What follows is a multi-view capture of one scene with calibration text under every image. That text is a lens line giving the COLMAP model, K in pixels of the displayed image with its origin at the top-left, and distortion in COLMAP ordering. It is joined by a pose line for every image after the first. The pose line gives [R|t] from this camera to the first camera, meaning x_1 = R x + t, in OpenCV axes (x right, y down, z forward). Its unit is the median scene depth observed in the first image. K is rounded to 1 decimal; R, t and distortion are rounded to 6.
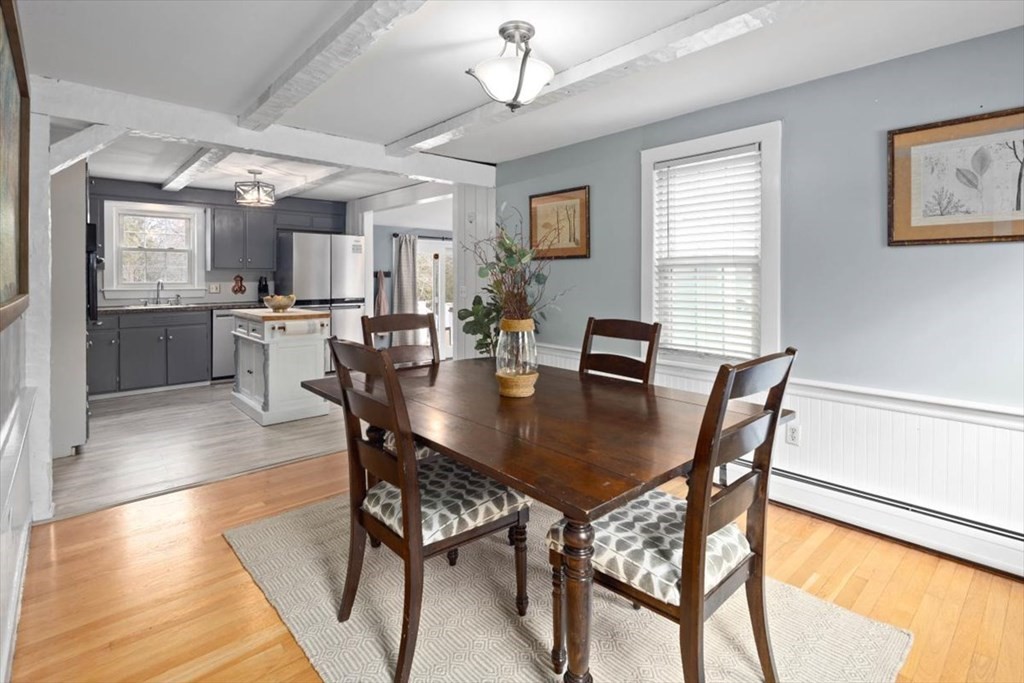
lens RADIAL K [[500.9, 0, 522.3], [0, 500.9, 281.0], [0, 0, 1]] dist [0.005713, -0.005217]
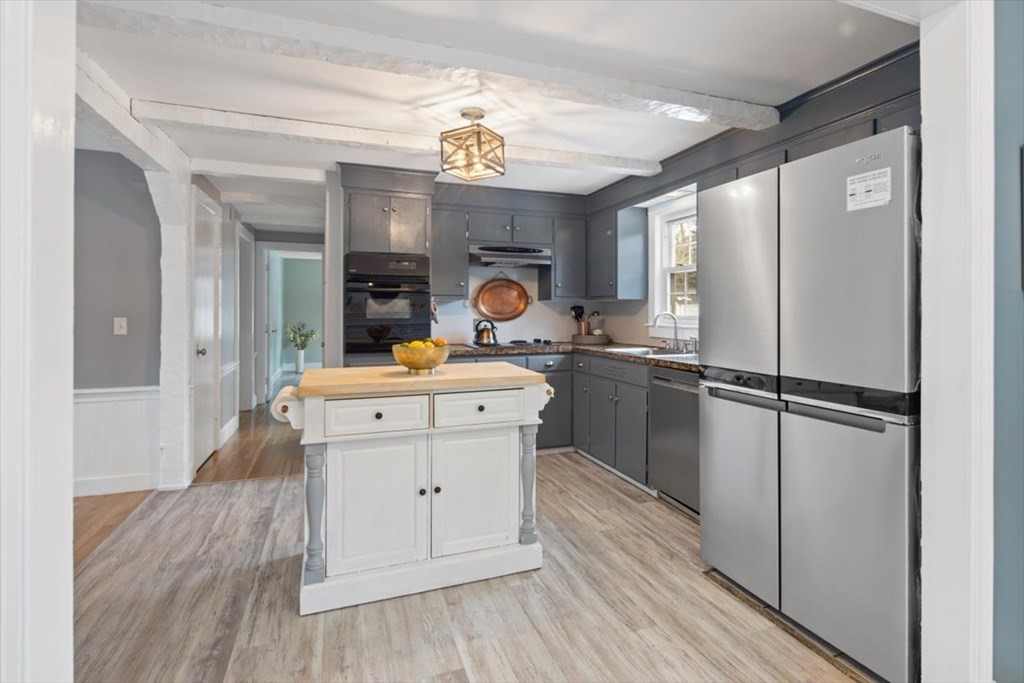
lens RADIAL K [[500.9, 0, 516.7], [0, 500.9, 312.1], [0, 0, 1]] dist [0.005713, -0.005217]
pose [[-0.379780, 0.001323, -0.925076, -0.037082], [-0.009924, 0.999936, 0.005504, -0.003849], [0.925024, 0.011271, -0.379742, 1.021151]]
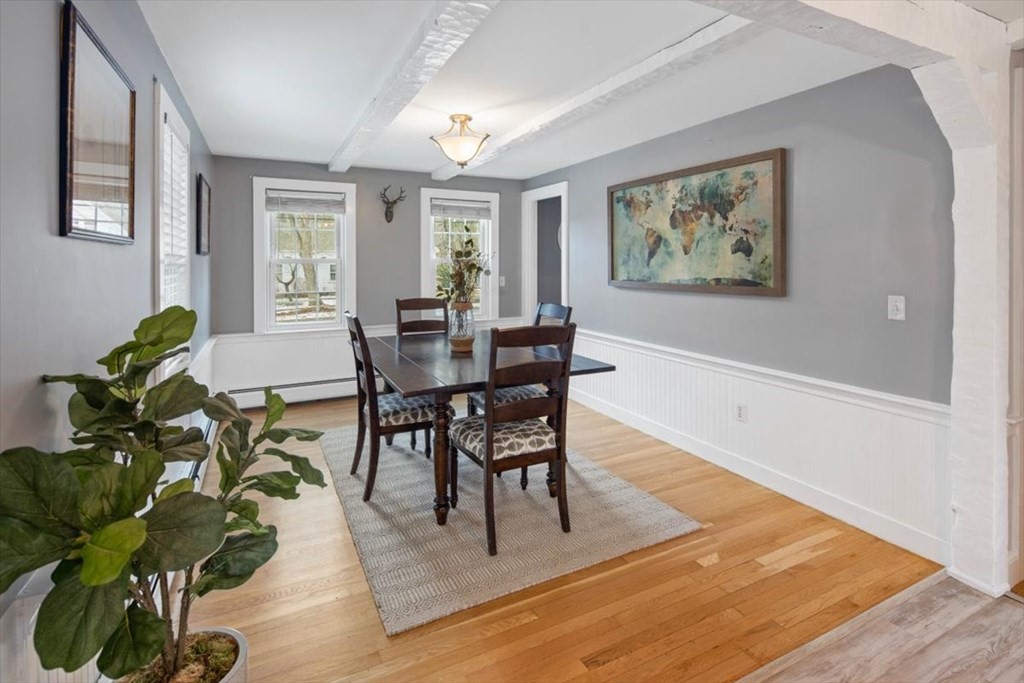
lens RADIAL K [[500.9, 0, 515.9], [0, 500.9, 263.3], [0, 0, 1]] dist [0.005713, -0.005217]
pose [[-0.963001, 0.001287, 0.269494, -0.209798], [0.003713, 0.999957, 0.008492, -0.020213], [-0.269472, 0.009179, -0.962965, 0.854668]]
